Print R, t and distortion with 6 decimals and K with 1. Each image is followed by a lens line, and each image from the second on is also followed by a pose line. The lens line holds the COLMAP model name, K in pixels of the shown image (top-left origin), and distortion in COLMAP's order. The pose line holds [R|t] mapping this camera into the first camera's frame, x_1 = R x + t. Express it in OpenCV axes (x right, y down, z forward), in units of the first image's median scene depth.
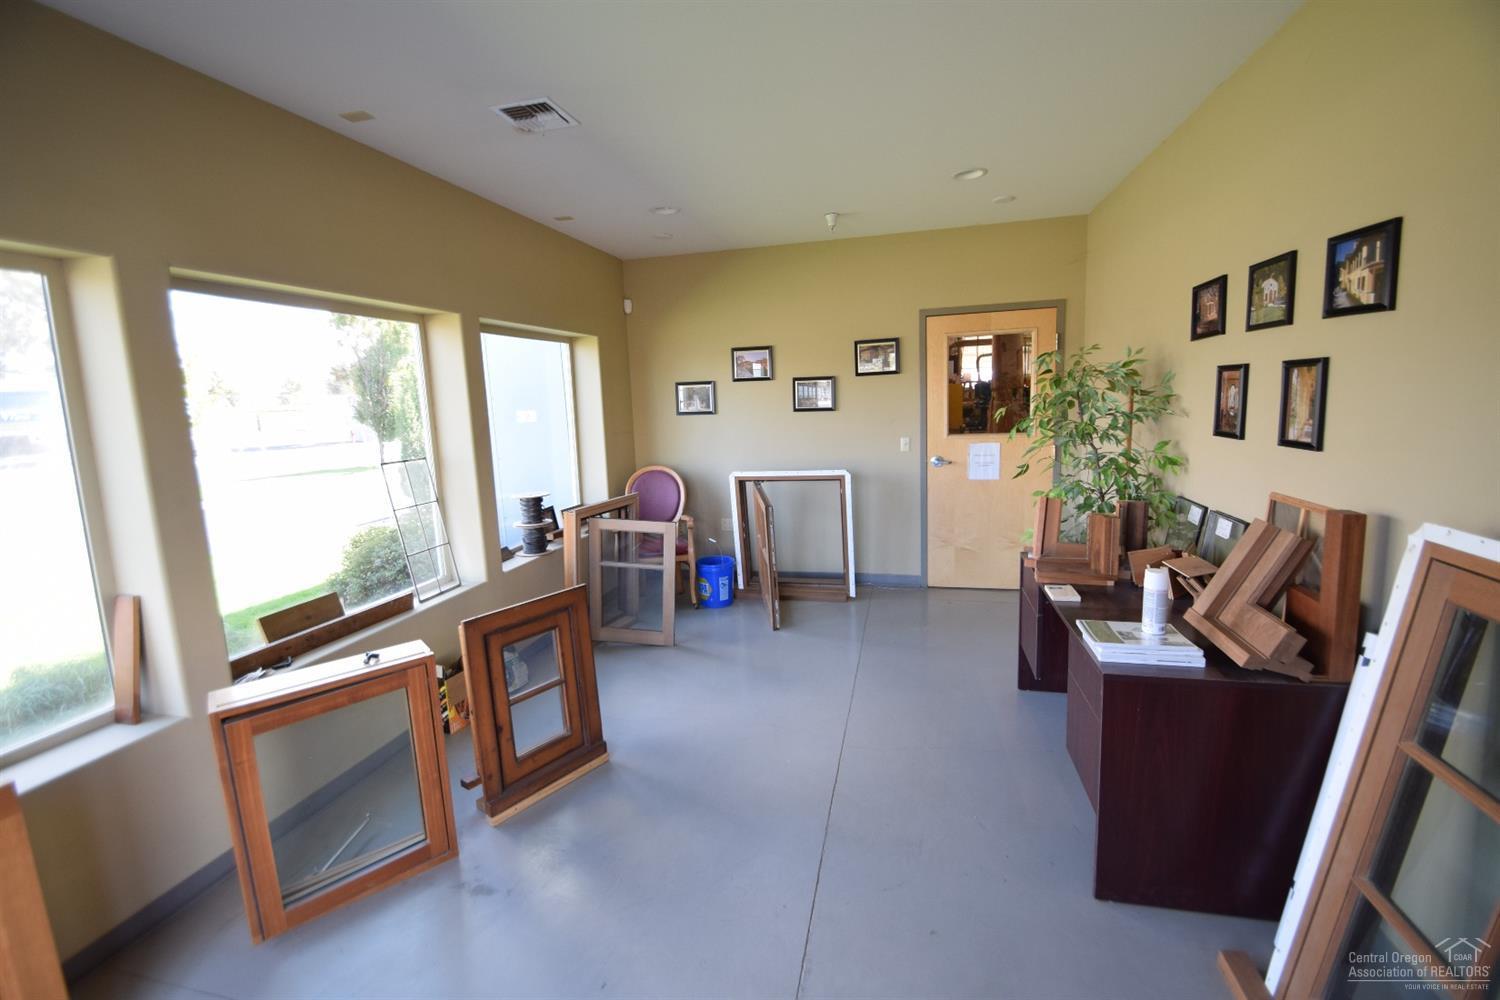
lens RADIAL K [[653.9, 0, 744.5], [0, 653.9, 490.6], [0, 0, 1]] dist [0.017998, -0.016519]
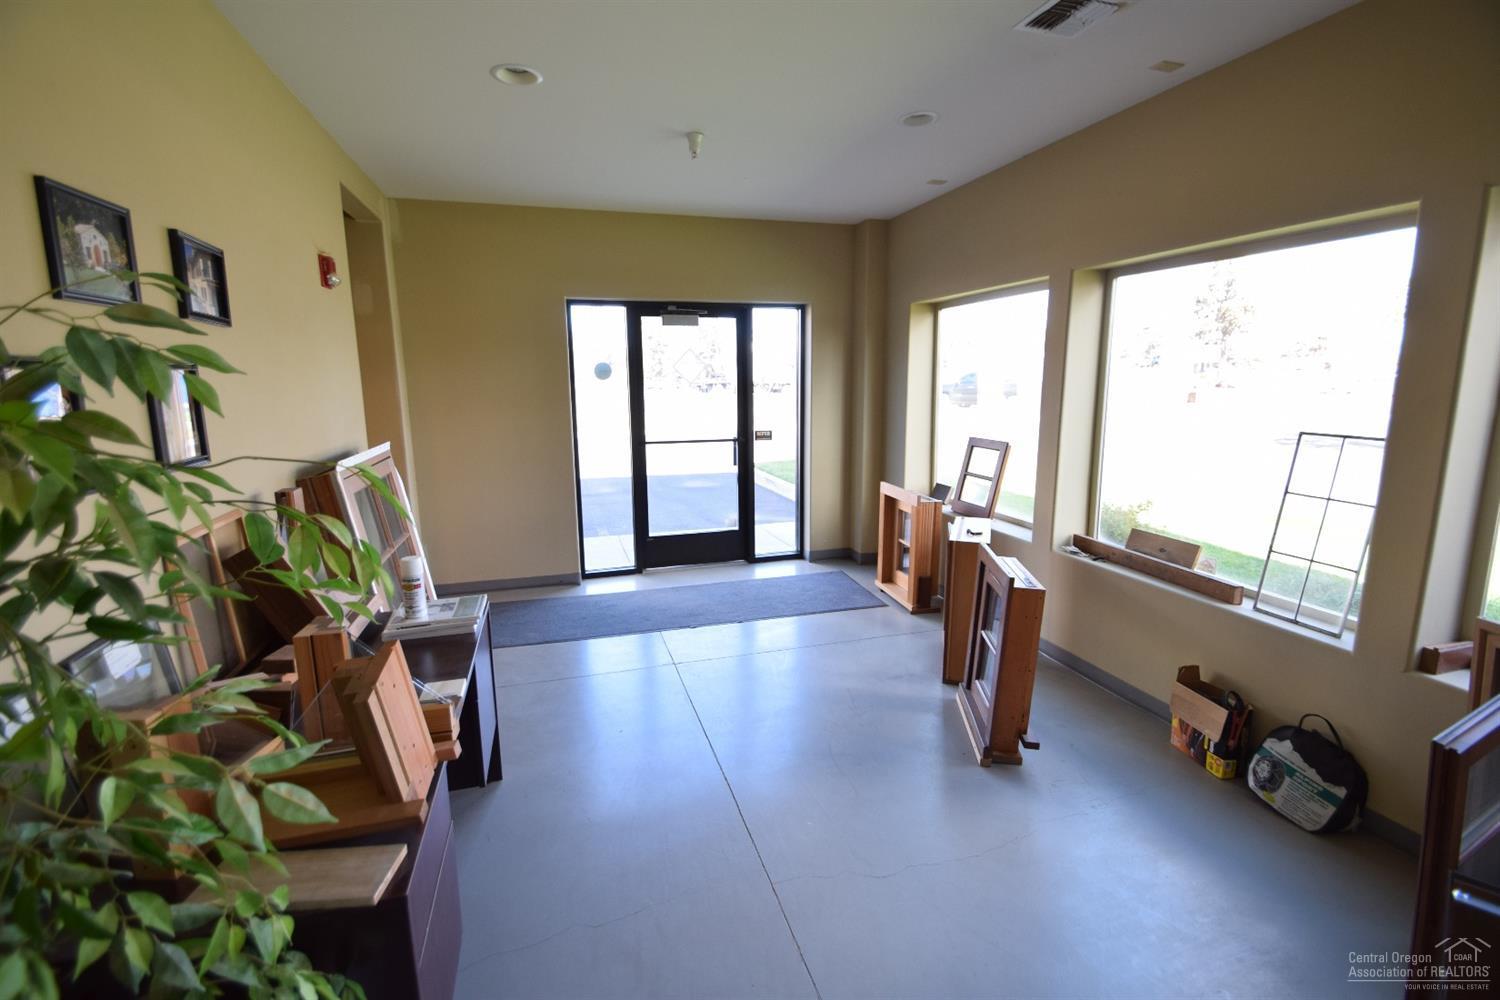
lens RADIAL K [[653.9, 0, 744.5], [0, 653.9, 490.6], [0, 0, 1]] dist [0.017998, -0.016519]
pose [[-0.854811, 0.142687, -0.498938, 0.489437], [-0.029856, 0.946341, 0.321787, -0.242400], [0.518080, 0.289964, -0.804682, 1.535599]]
